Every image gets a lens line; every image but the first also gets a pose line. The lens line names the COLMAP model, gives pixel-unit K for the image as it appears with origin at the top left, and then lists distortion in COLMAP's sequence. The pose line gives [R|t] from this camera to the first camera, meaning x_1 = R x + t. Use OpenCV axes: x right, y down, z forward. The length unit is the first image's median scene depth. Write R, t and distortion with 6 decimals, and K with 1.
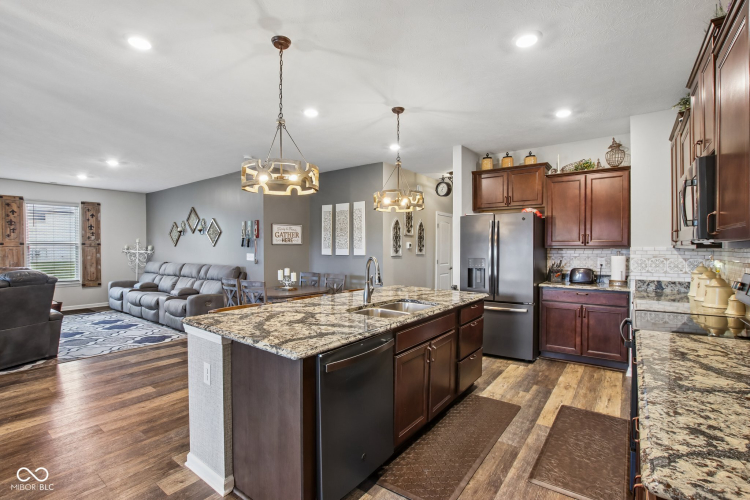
lens RADIAL K [[348.8, 0, 374.7], [0, 348.8, 254.4], [0, 0, 1]] dist [-0.038124, 0.007377]
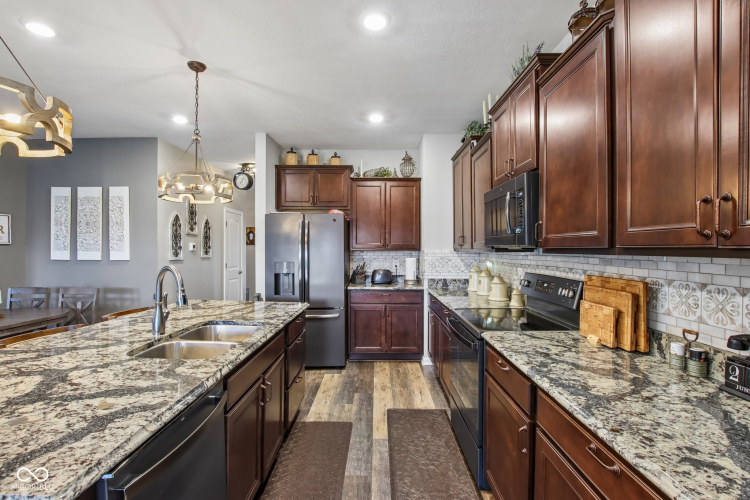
lens RADIAL K [[348.8, 0, 374.7], [0, 348.8, 254.4], [0, 0, 1]] dist [-0.038124, 0.007377]
pose [[0.806844, -0.007036, 0.590723, -0.054447], [0.008087, 0.999967, 0.000864, -0.008337], [-0.590709, 0.004080, 0.806874, 0.159467]]
